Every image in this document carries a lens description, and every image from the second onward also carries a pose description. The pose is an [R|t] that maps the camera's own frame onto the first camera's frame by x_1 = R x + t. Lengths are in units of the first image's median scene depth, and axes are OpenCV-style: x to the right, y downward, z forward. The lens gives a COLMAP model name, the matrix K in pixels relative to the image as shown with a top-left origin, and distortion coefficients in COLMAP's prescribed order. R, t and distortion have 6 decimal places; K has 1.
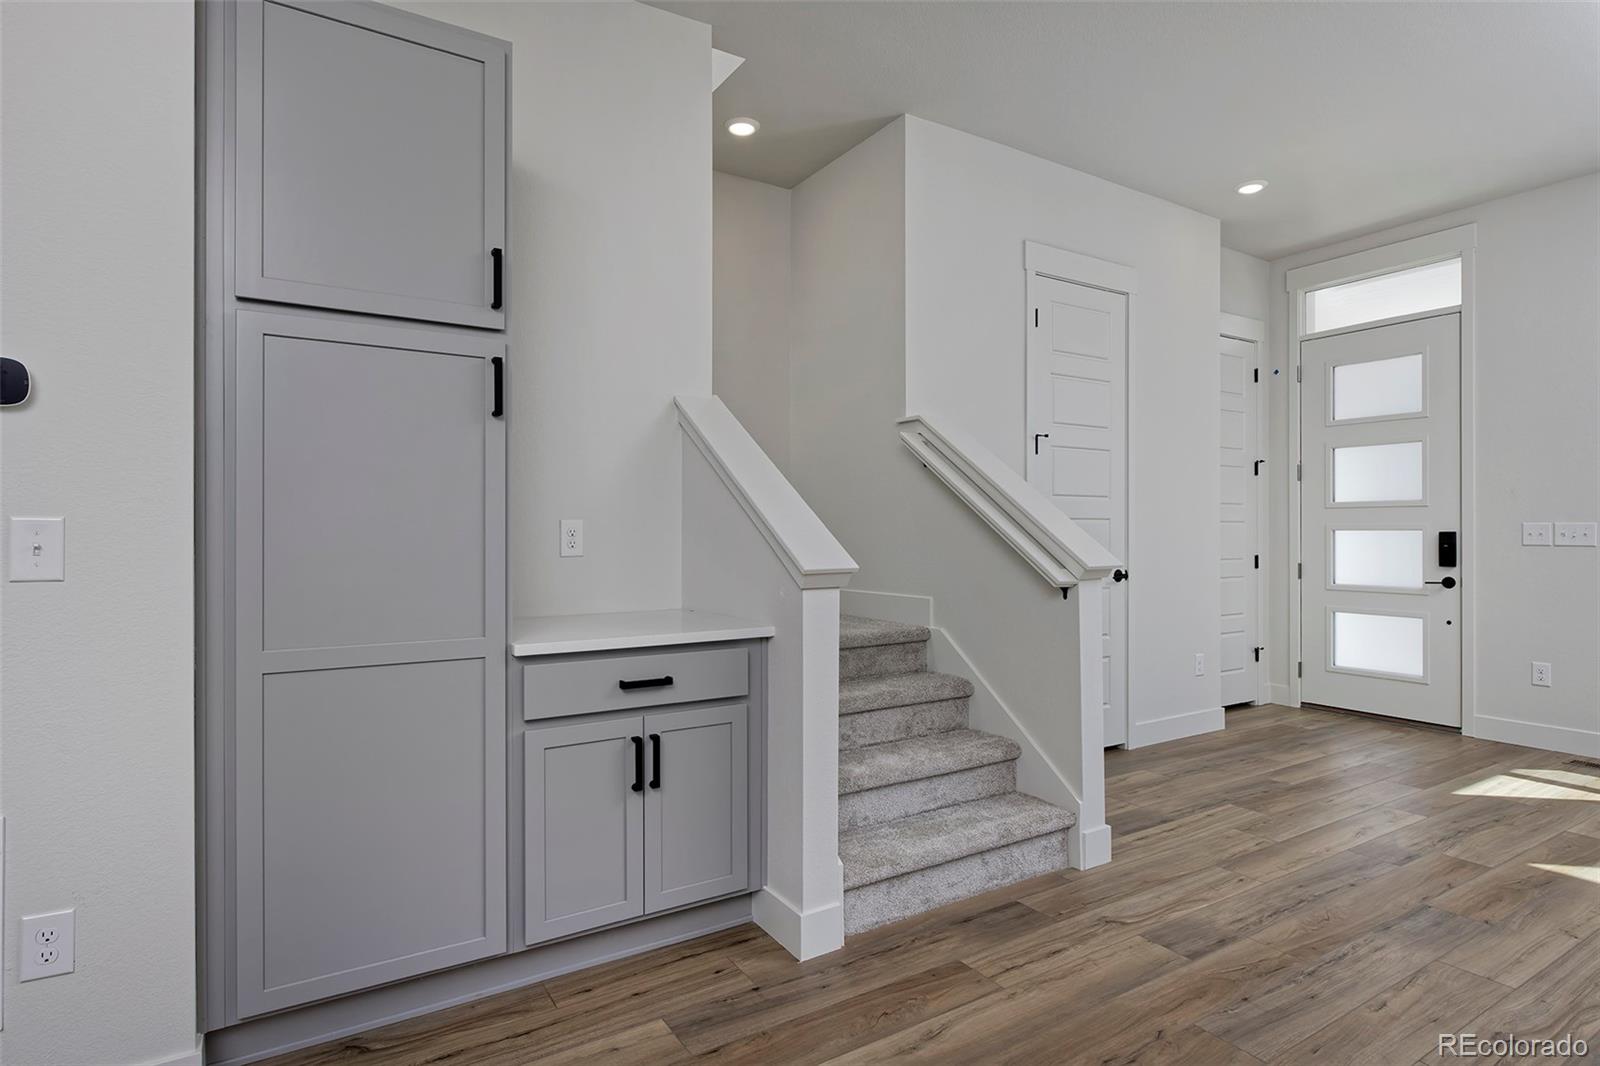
lens RADIAL K [[848.6, 0, 806.0], [0, 848.6, 531.0], [0, 0, 1]] dist [-0.000963, -0.001108]
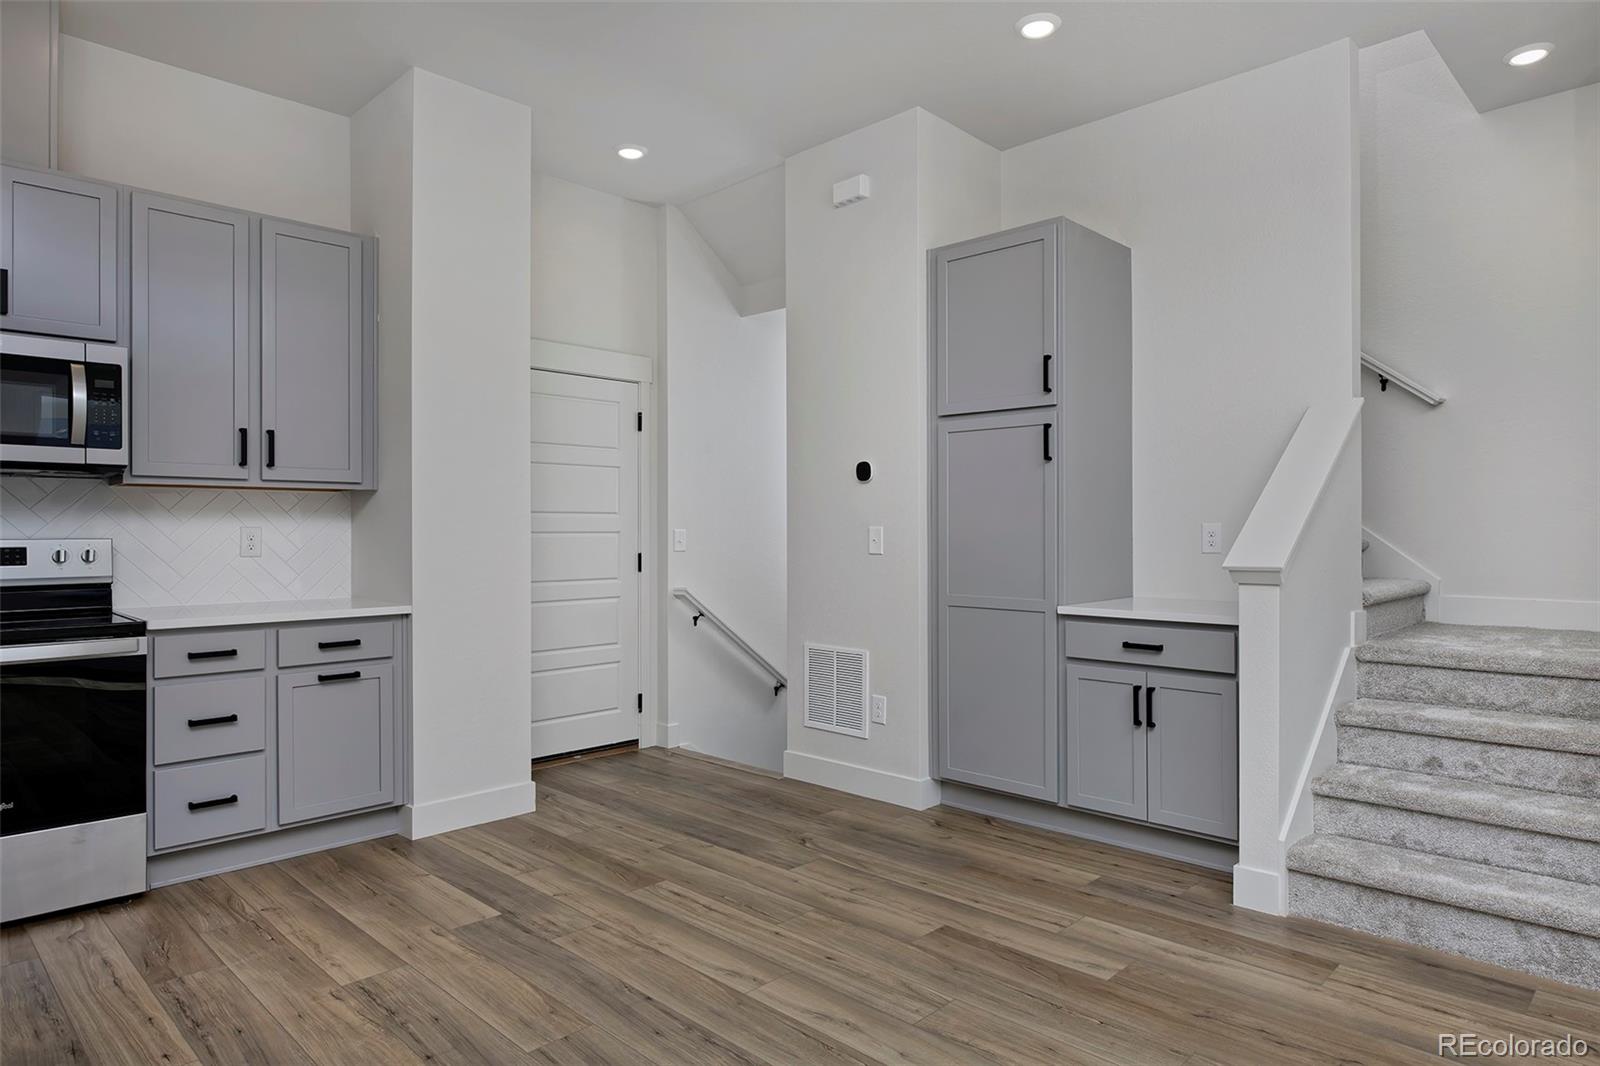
lens RADIAL K [[957.2, 0, 810.9], [0, 957.2, 531.4], [0, 0, 1]] dist [-0.003940, -0.001627]
pose [[0.233866, 0.001121, -0.972268, 1.351104], [0.003615, 0.999991, 0.002023, -0.009025], [0.972262, -0.003987, 0.233860, 0.161316]]
